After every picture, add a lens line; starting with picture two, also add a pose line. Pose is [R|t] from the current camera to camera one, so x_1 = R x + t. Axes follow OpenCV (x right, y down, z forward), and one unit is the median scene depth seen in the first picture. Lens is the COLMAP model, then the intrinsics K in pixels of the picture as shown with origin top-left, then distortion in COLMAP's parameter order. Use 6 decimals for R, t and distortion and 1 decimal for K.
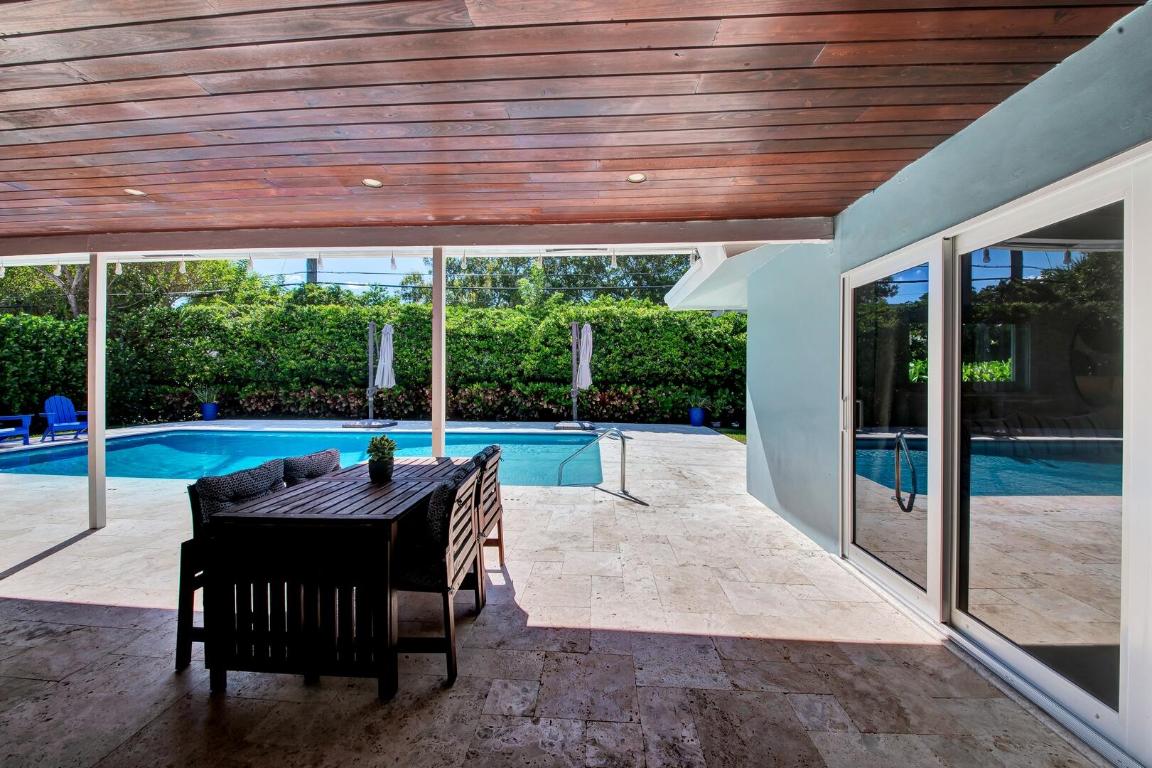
lens RADIAL K [[428.0, 0, 562.7], [0, 428.0, 382.4], [0, 0, 1]] dist [-0.000767, -0.000127]
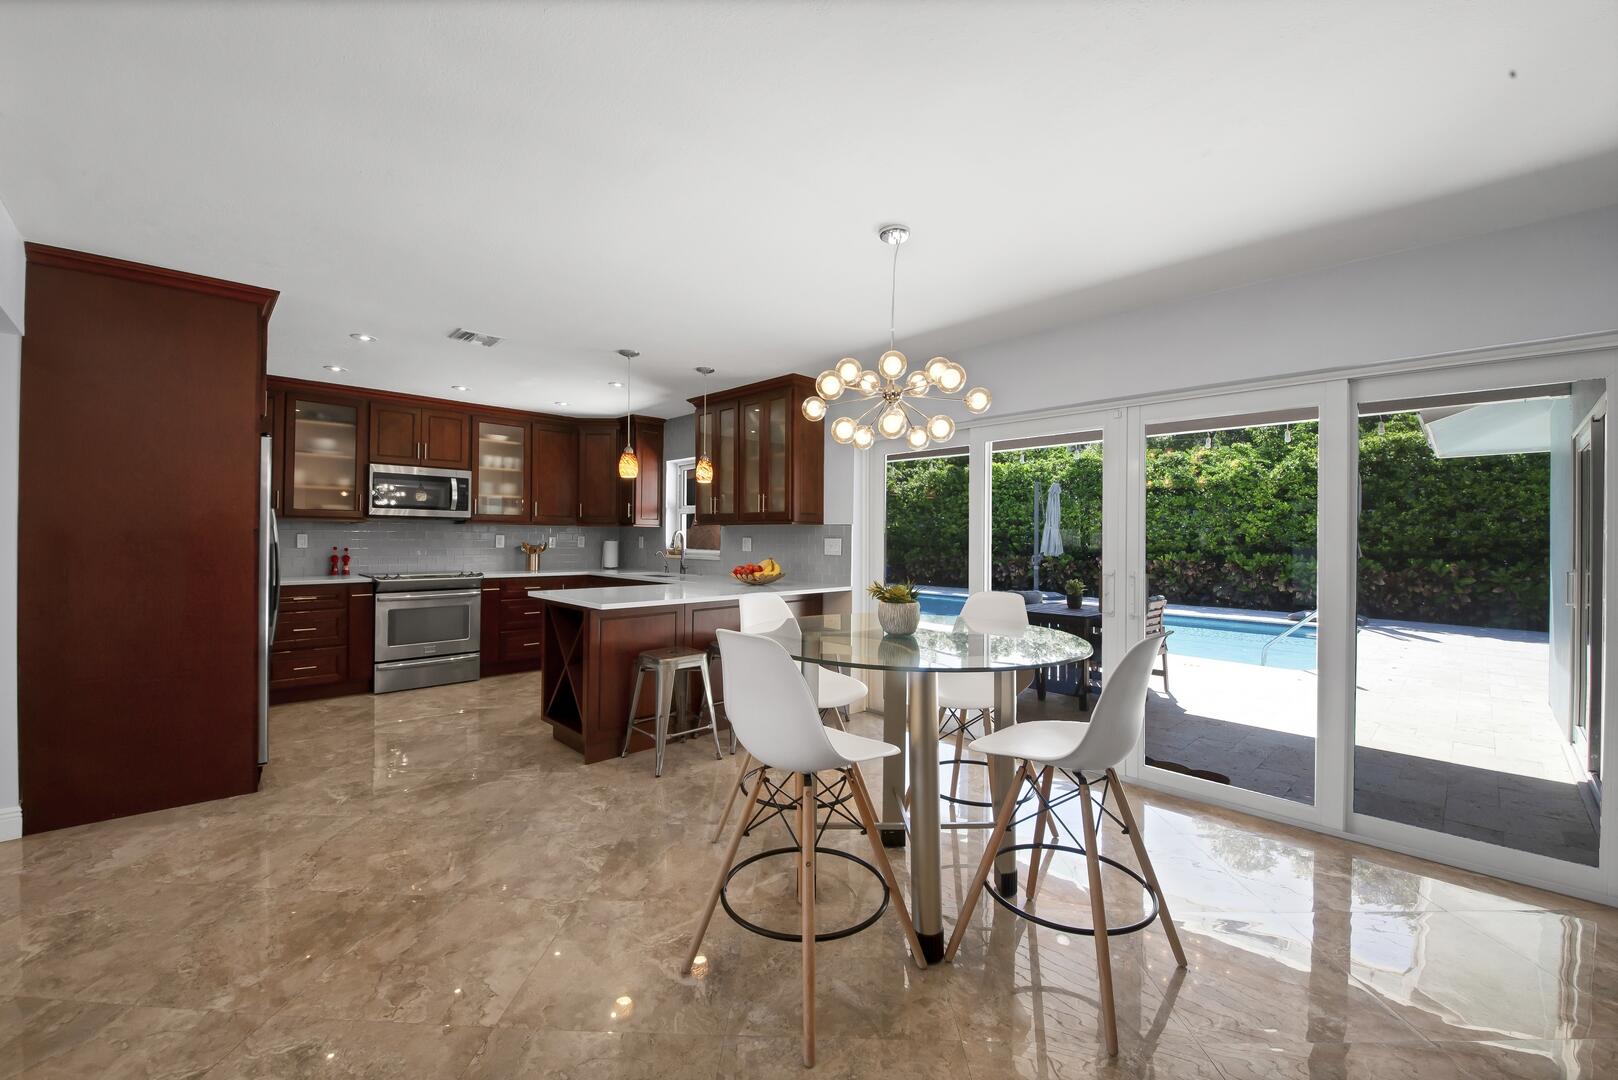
lens RADIAL K [[654.2, 0, 811.2], [0, 654.2, 533.0], [0, 0, 1]] dist [0.007475, -0.015510]
pose [[0.752703, 0.000379, -0.658360, 0.081906], [-0.018325, 0.999624, -0.020375, 0.002021], [0.658105, 0.027401, 0.752428, -0.282276]]
